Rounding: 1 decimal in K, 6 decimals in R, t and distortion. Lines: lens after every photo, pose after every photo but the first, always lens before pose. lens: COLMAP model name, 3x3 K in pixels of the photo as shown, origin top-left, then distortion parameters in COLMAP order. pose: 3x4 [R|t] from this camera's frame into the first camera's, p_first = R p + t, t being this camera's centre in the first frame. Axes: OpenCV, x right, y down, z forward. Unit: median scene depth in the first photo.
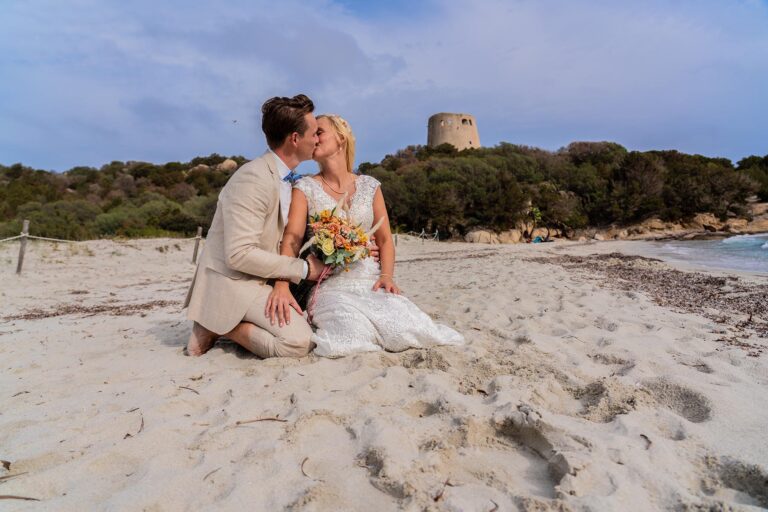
lens RADIAL K [[524.2, 0, 386.6], [0, 524.2, 259.9], [0, 0, 1]] dist [-0.001161, -0.000005]
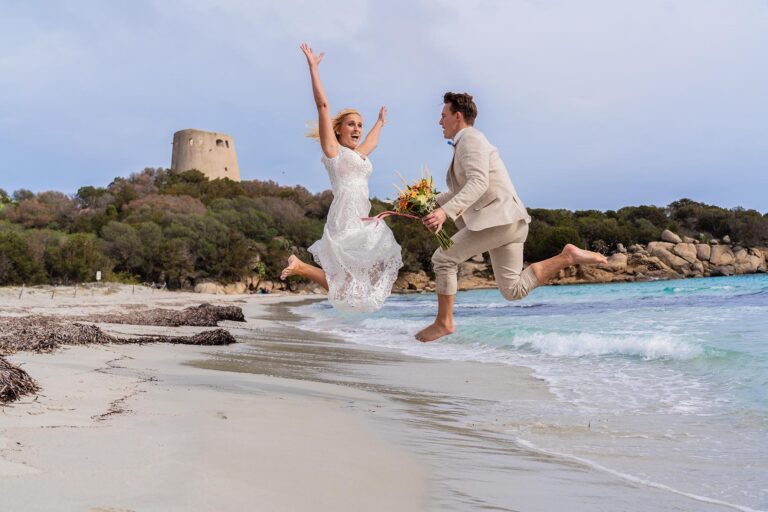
lens RADIAL K [[856.1, 0, 386.5], [0, 856.1, 260.0], [0, 0, 1]] dist [0.055732, 0.000000]
pose [[0.949000, 0.038585, 0.312906, -0.036561], [-0.016533, 0.997208, -0.072824, 0.022993], [-0.314843, 0.063937, 0.946988, -0.834281]]
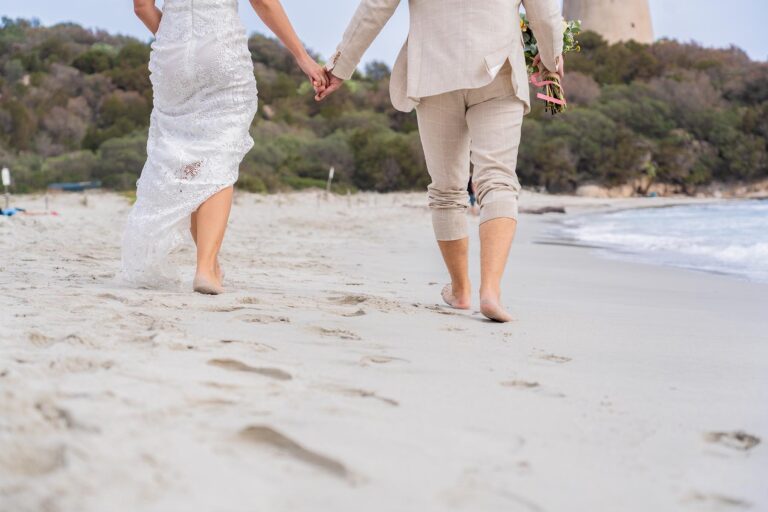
lens RADIAL K [[1572.4, 0, 384.0], [0, 1572.4, 257.4], [0, 0, 1]] dist [0.056081, 0.000000]
pose [[0.998540, 0.028518, -0.045885, -0.080442], [-0.027869, 0.999503, 0.014719, 0.049495], [0.046282, -0.013418, 0.998838, -2.027558]]
